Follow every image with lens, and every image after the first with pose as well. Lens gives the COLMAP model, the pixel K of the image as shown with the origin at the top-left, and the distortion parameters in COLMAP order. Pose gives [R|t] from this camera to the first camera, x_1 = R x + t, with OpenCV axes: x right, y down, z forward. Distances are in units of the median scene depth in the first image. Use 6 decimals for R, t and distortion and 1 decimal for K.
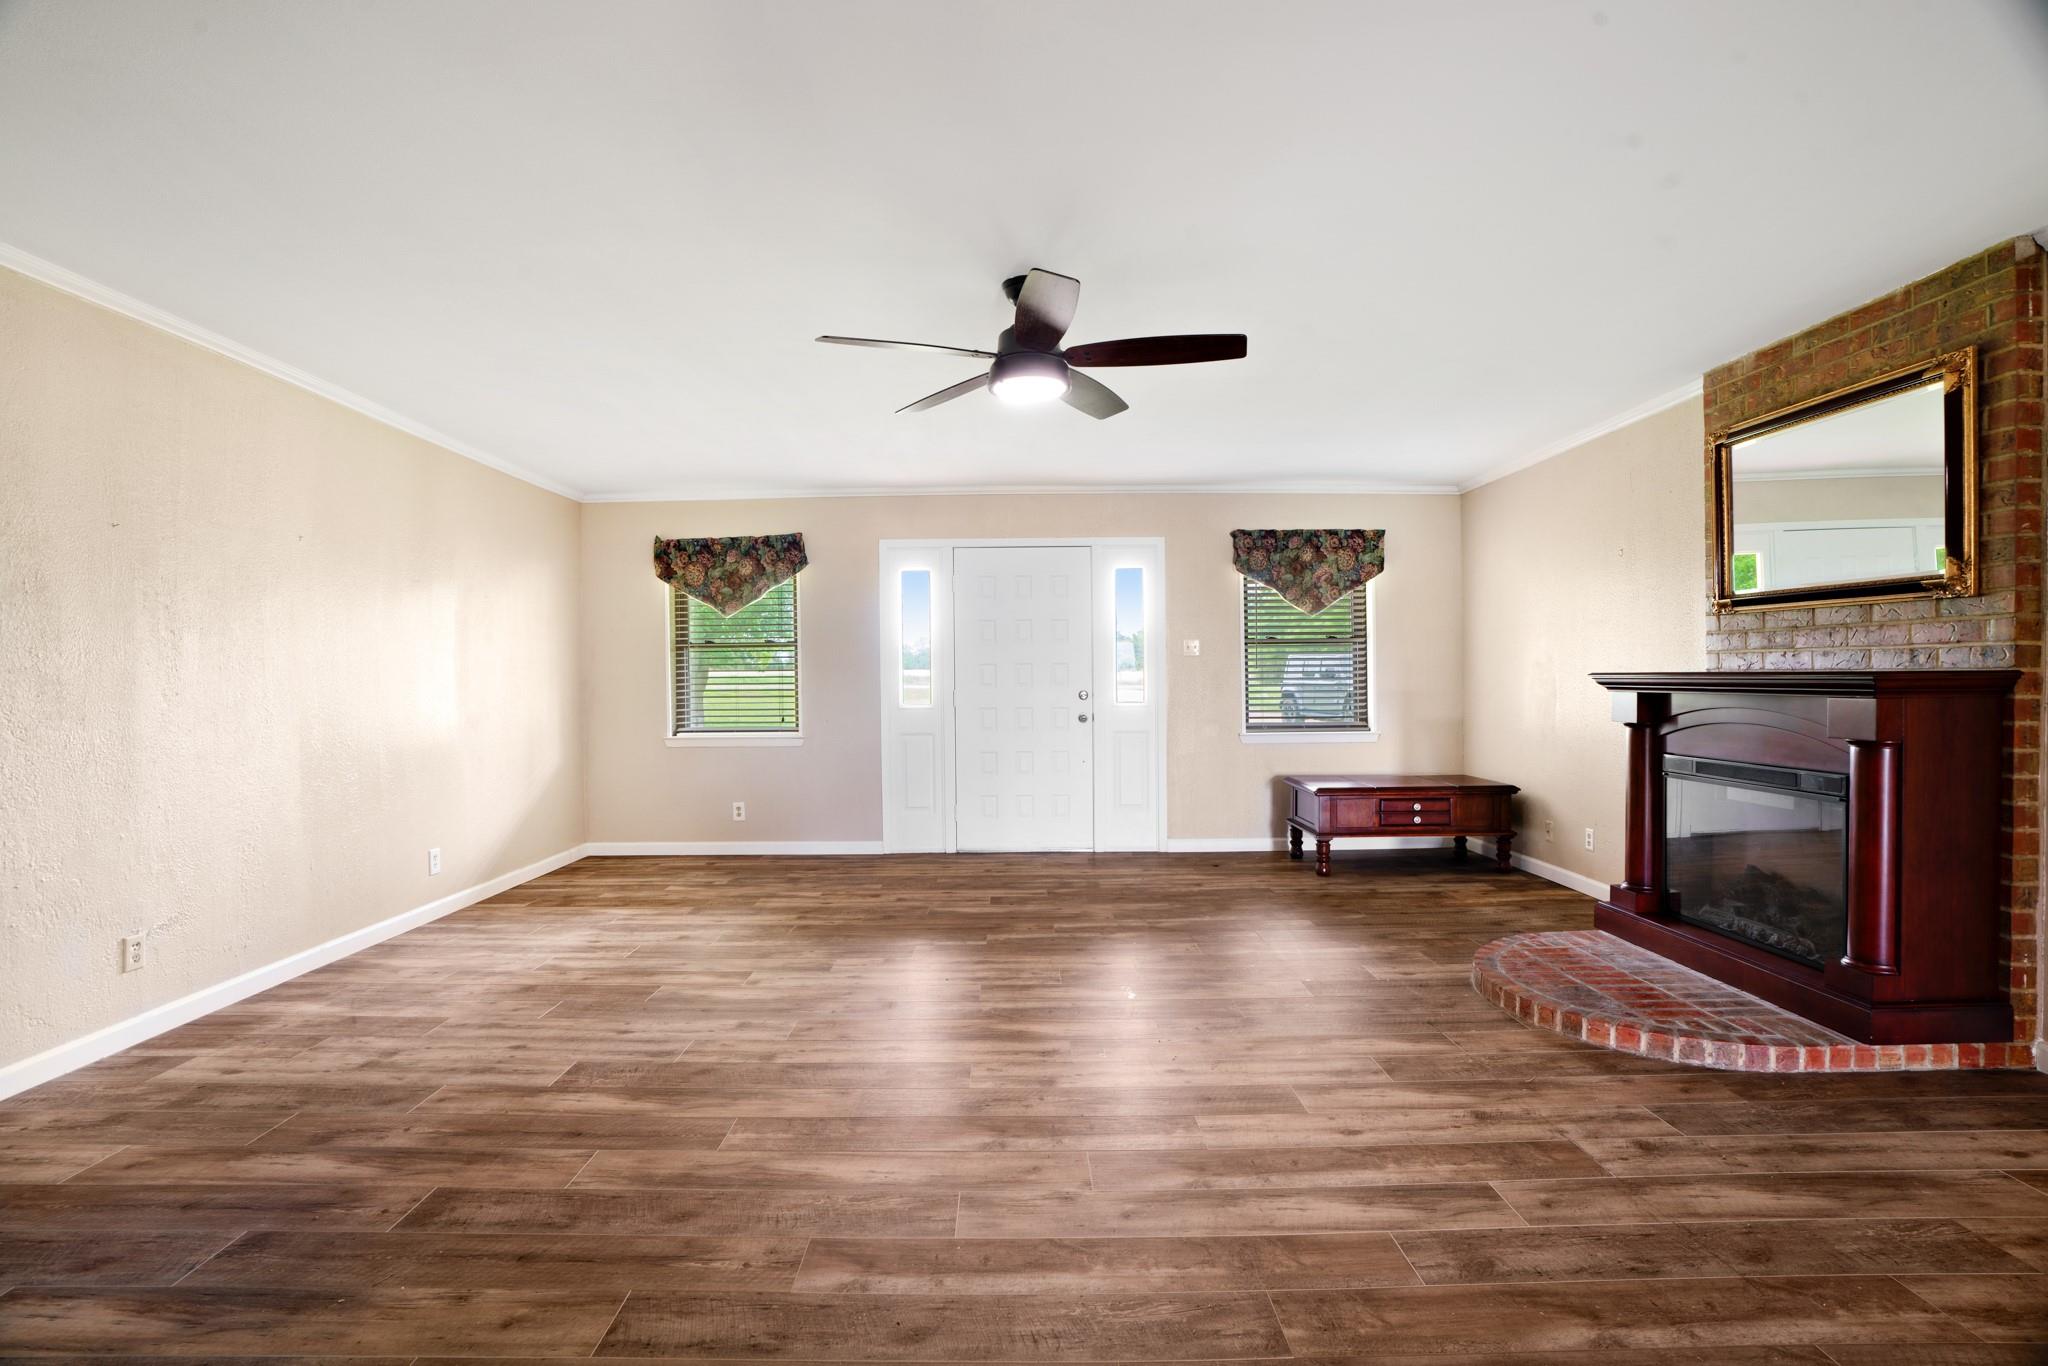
lens RADIAL K [[942.2, 0, 1025.4], [0, 942.2, 683.9], [0, 0, 1]] dist [-0.027884, 0.007769]
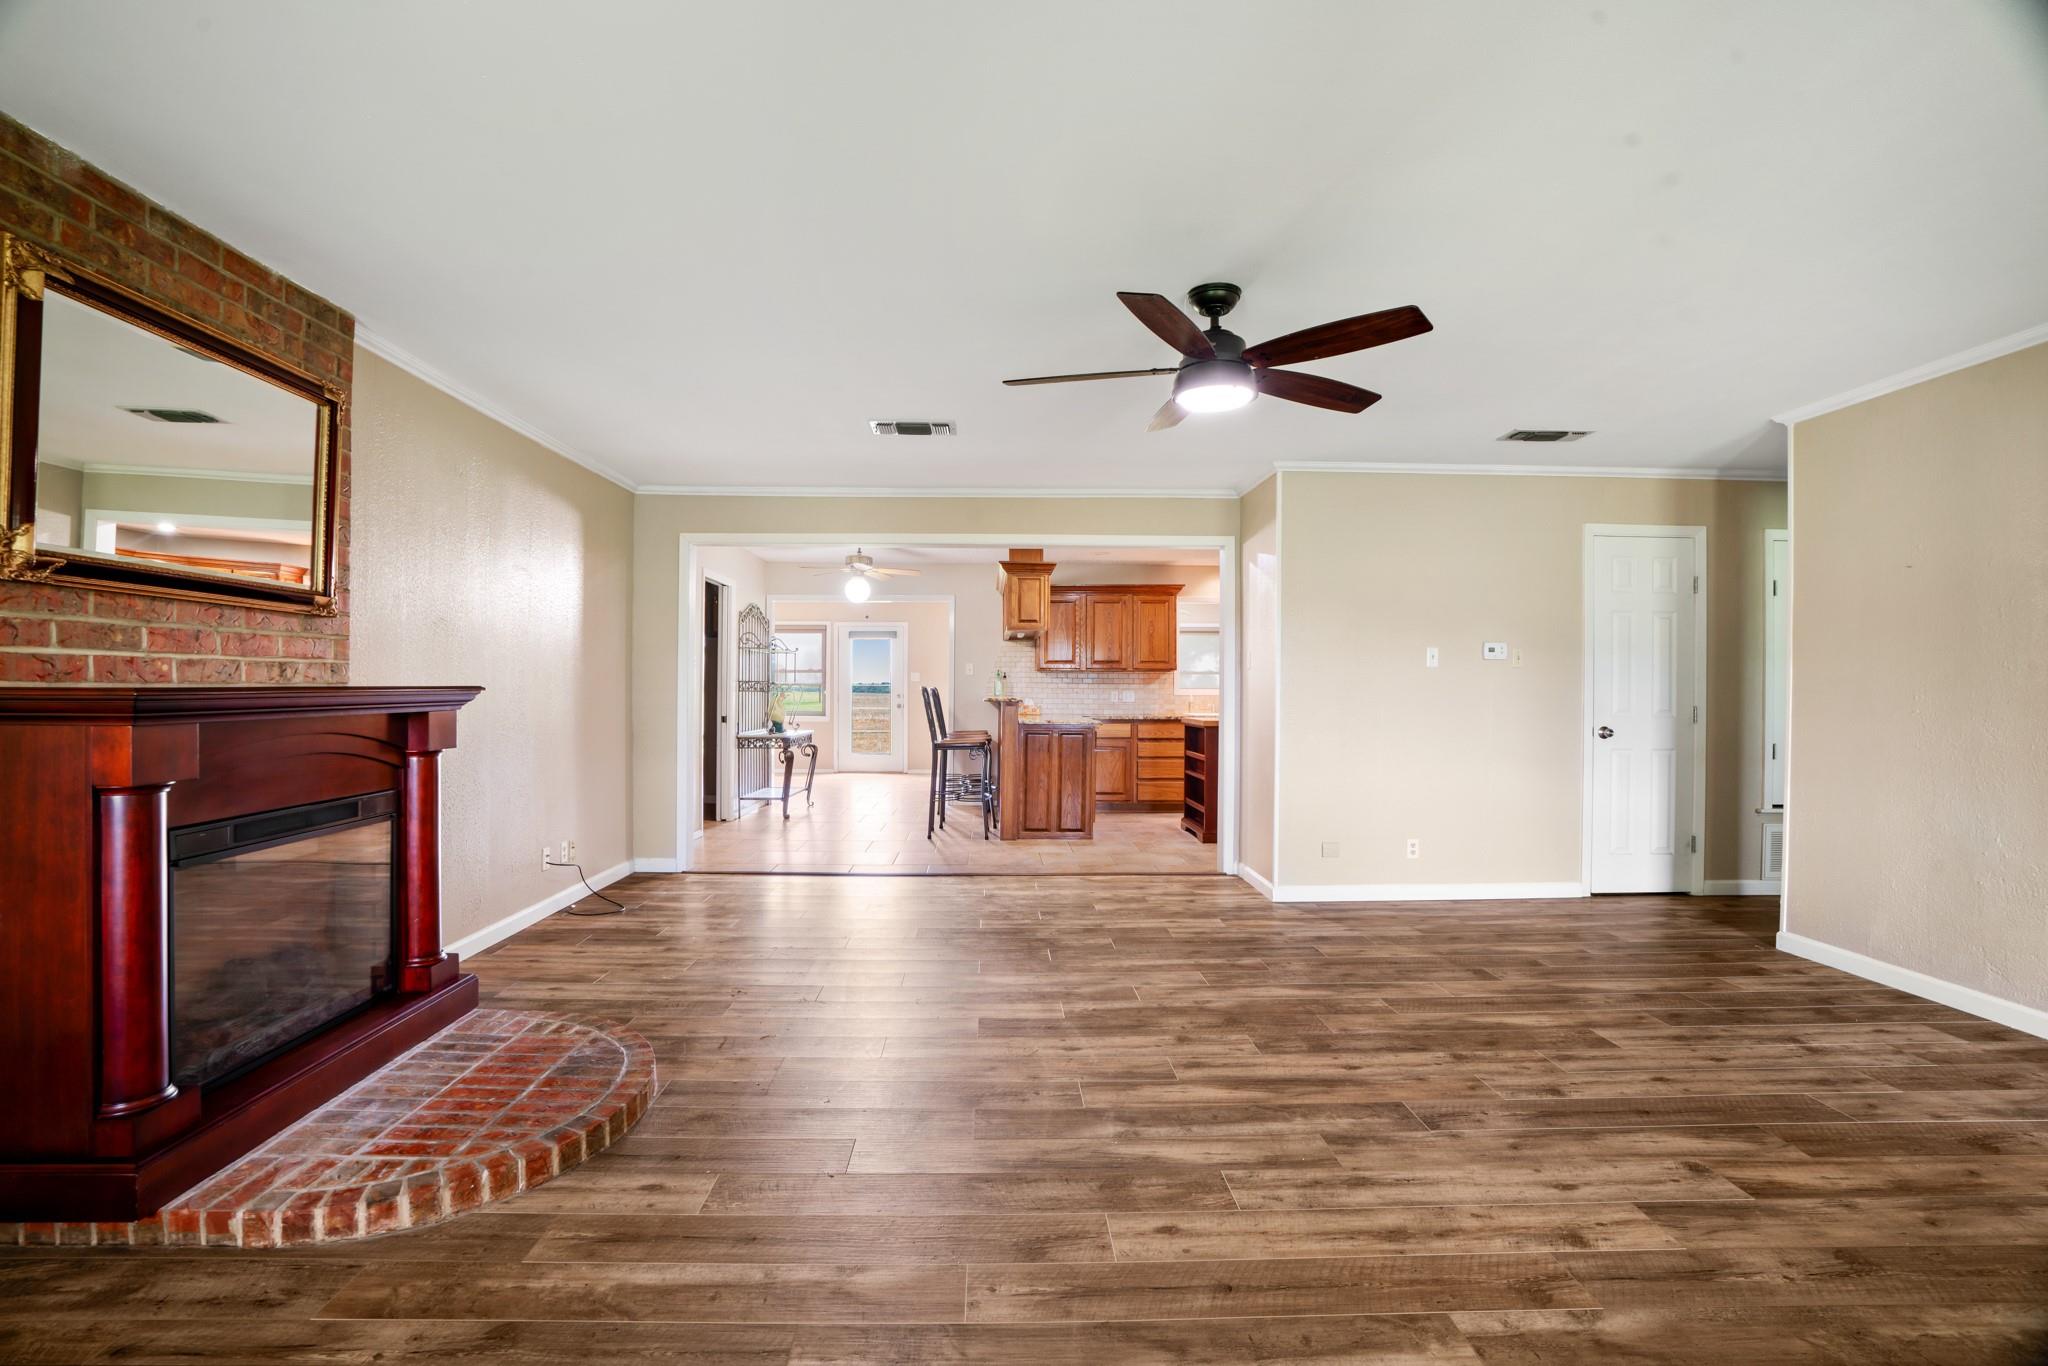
lens RADIAL K [[942.2, 0, 983.2], [0, 942.2, 690.0], [0, 0, 1]] dist [-0.027884, 0.007769]
pose [[-0.999792, -0.000625, 0.020369, 0.220611], [-0.000323, 0.999890, 0.014815, -0.024117], [-0.020376, 0.014805, -0.999683, 1.920094]]
